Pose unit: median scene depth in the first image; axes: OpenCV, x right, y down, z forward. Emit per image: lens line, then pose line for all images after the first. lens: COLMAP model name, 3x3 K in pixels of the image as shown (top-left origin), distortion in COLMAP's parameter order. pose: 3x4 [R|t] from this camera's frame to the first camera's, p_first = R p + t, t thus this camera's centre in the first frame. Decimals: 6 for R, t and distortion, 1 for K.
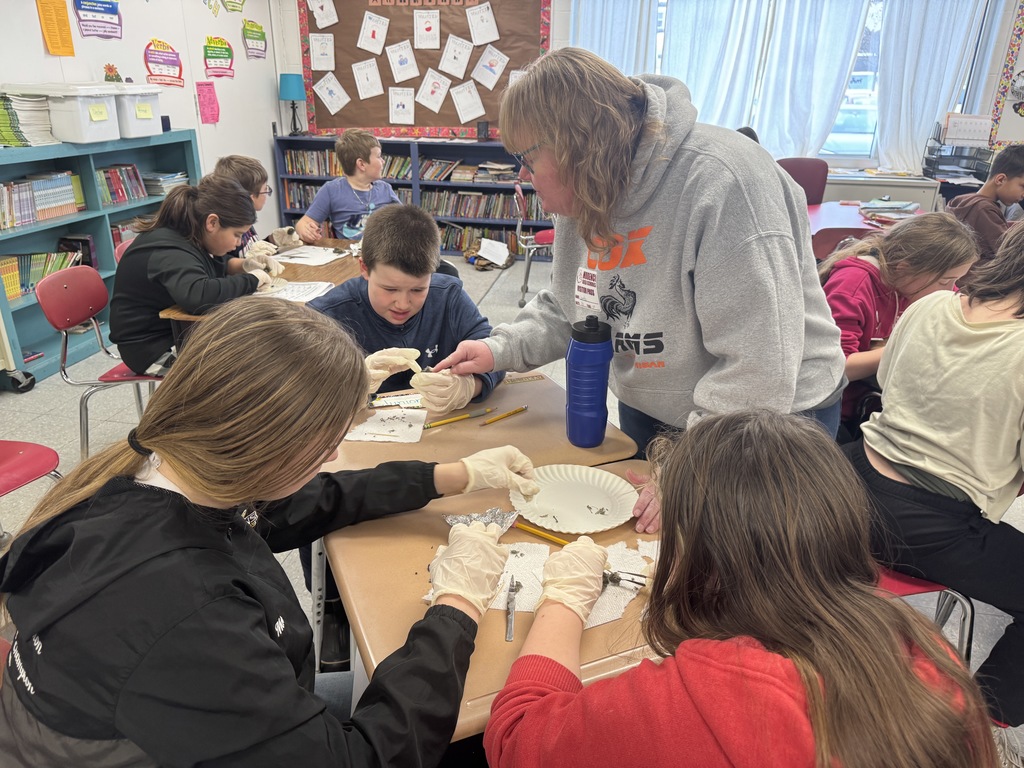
lens RADIAL K [[729.3, 0, 515.5], [0, 729.3, 386.1], [0, 0, 1]] dist [-0.009020, -0.008779]
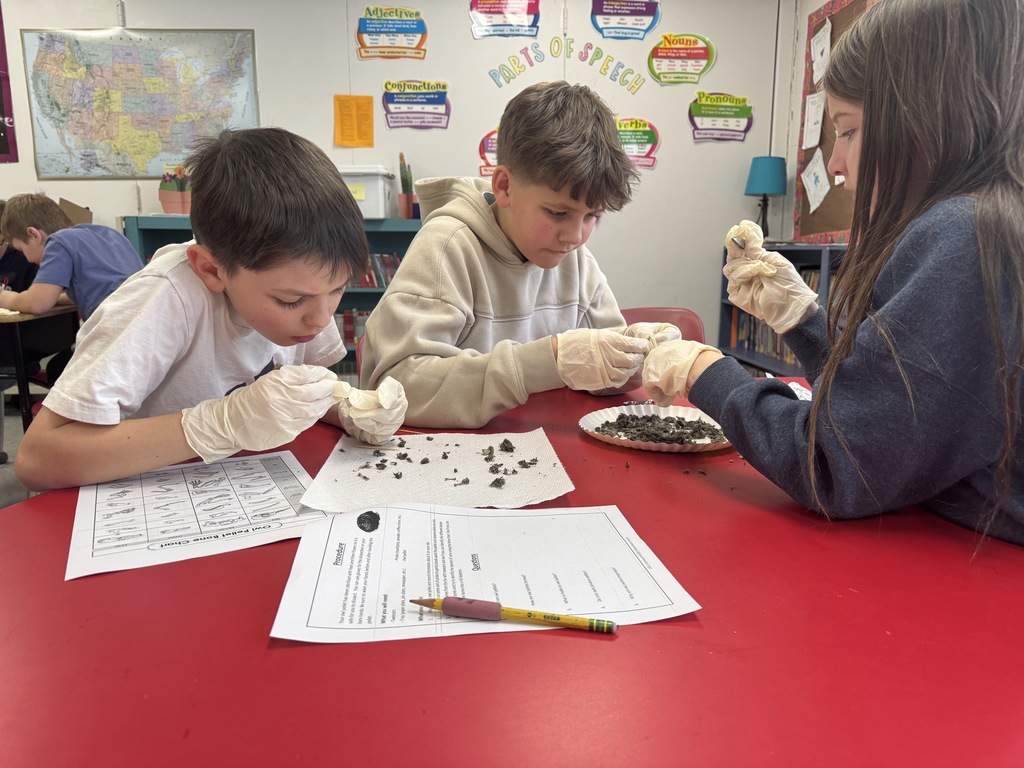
lens RADIAL K [[729.3, 0, 513.6], [0, 729.3, 384.2], [0, 0, 1]] dist [-0.009020, -0.008779]
pose [[0.238949, 0.156257, -0.958377, 0.437718], [-0.369149, 0.927484, 0.059182, -0.251484], [0.898127, 0.339643, 0.279303, 0.907142]]
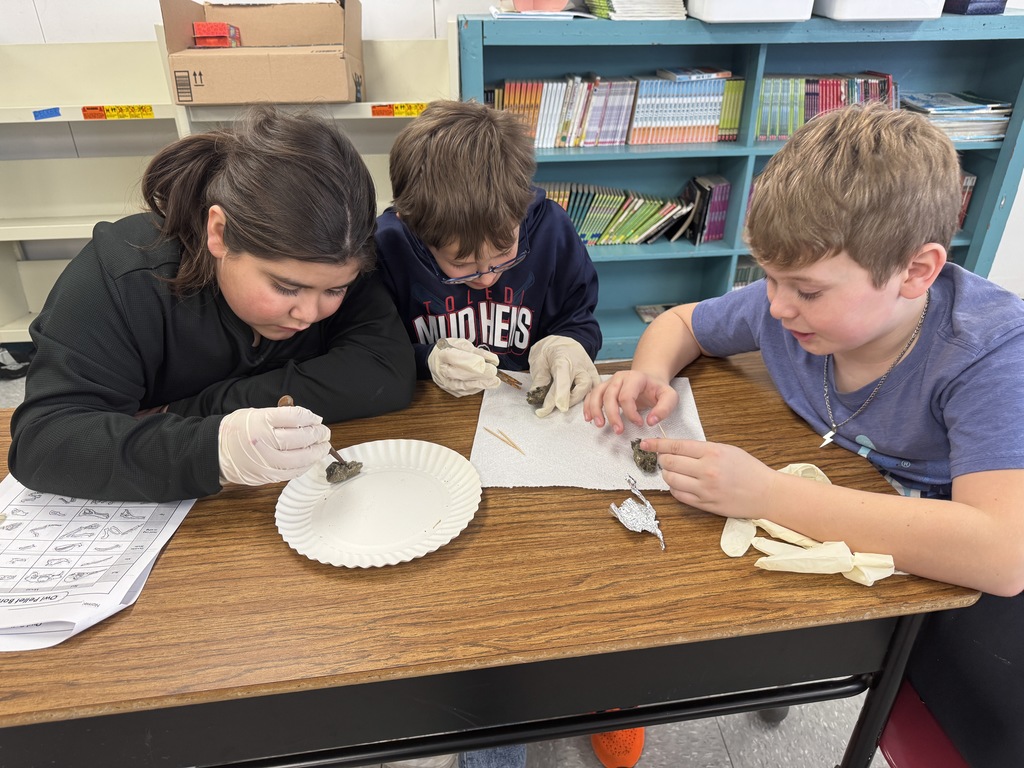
lens RADIAL K [[729.3, 0, 510.1], [0, 729.3, 382.8], [0, 0, 1]] dist [-0.009020, -0.008779]
pose [[0.234225, 0.454485, -0.859408, -0.029959], [-0.360357, 0.861615, 0.357439, -0.194503], [0.902929, 0.225972, 0.365589, 0.585986]]
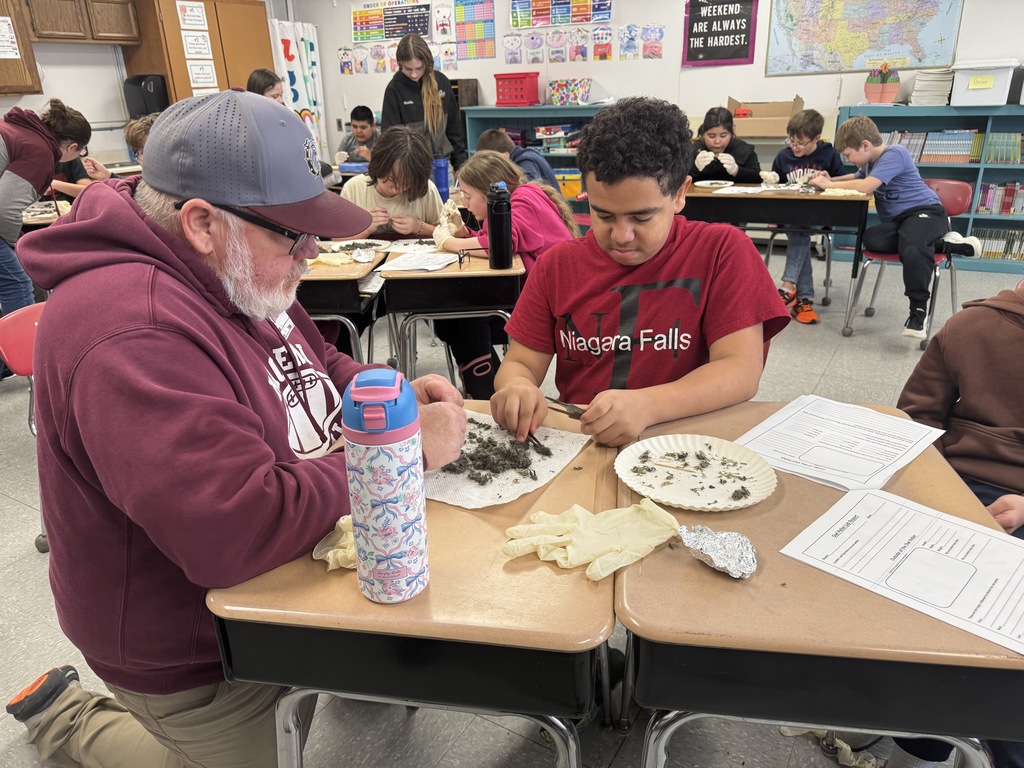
lens RADIAL K [[729.3, 0, 516.3], [0, 729.3, 391.3], [0, 0, 1]] dist [-0.009020, -0.008779]
pose [[-0.348902, 0.342726, -0.872242, 0.787019], [-0.332158, 0.825085, 0.457062, -0.198810], [0.876321, 0.449192, -0.174034, 0.623199]]
